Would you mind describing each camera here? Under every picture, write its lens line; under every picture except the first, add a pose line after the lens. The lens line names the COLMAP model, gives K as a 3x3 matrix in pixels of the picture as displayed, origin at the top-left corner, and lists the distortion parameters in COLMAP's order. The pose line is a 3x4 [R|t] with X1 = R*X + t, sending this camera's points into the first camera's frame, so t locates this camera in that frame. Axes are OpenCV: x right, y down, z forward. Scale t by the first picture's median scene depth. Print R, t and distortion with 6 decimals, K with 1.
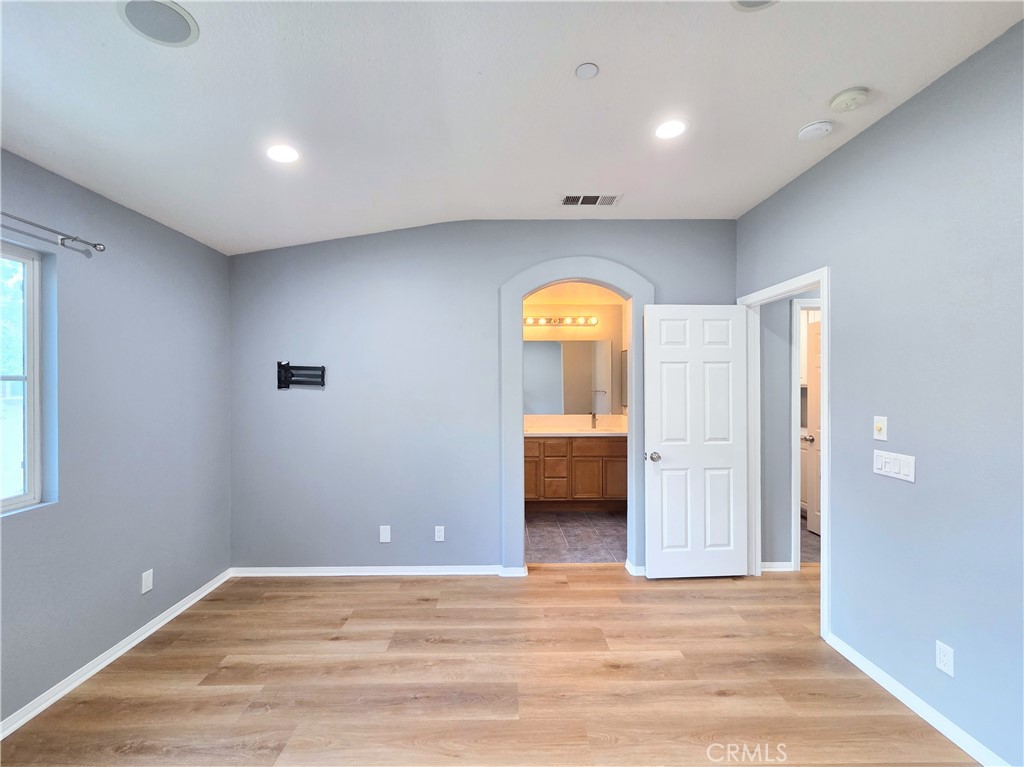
lens RADIAL K [[419.6, 0, 508.8], [0, 419.6, 386.0], [0, 0, 1]] dist [0.000736, 0.000536]
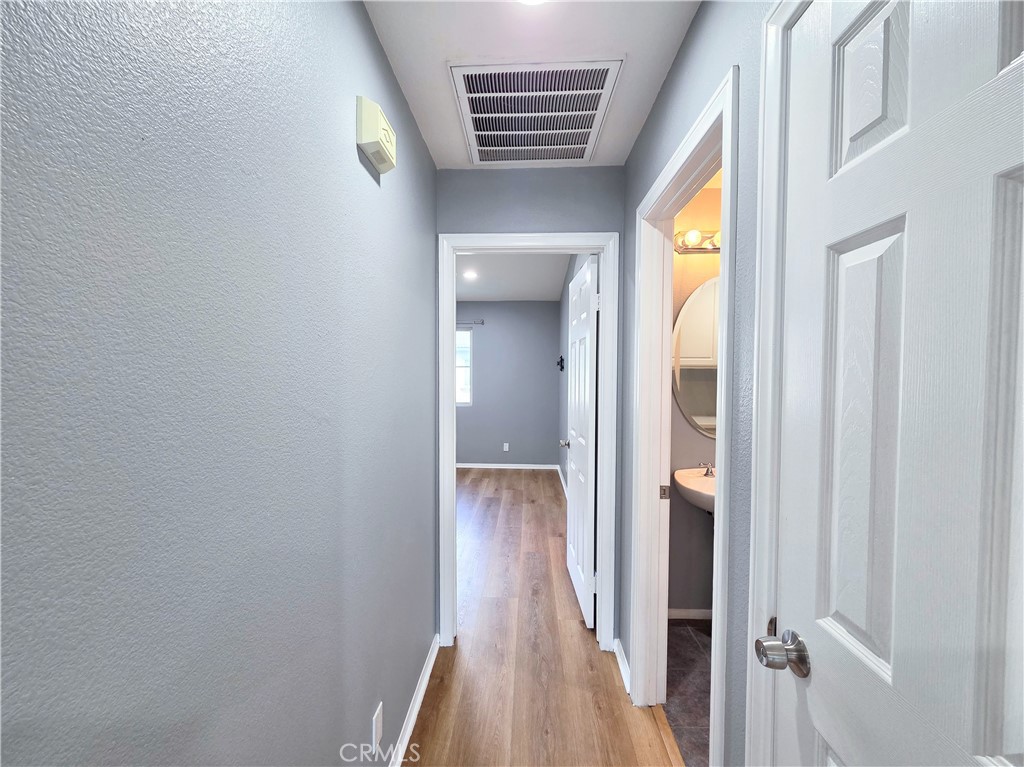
lens RADIAL K [[419.6, 0, 508.8], [0, 419.6, 386.0], [0, 0, 1]] dist [0.000736, 0.000536]
pose [[-0.056767, 0.033446, -0.997827, 1.456352], [-0.000198, 0.999438, 0.033511, 0.014231], [0.998387, 0.002100, -0.056729, 1.038035]]
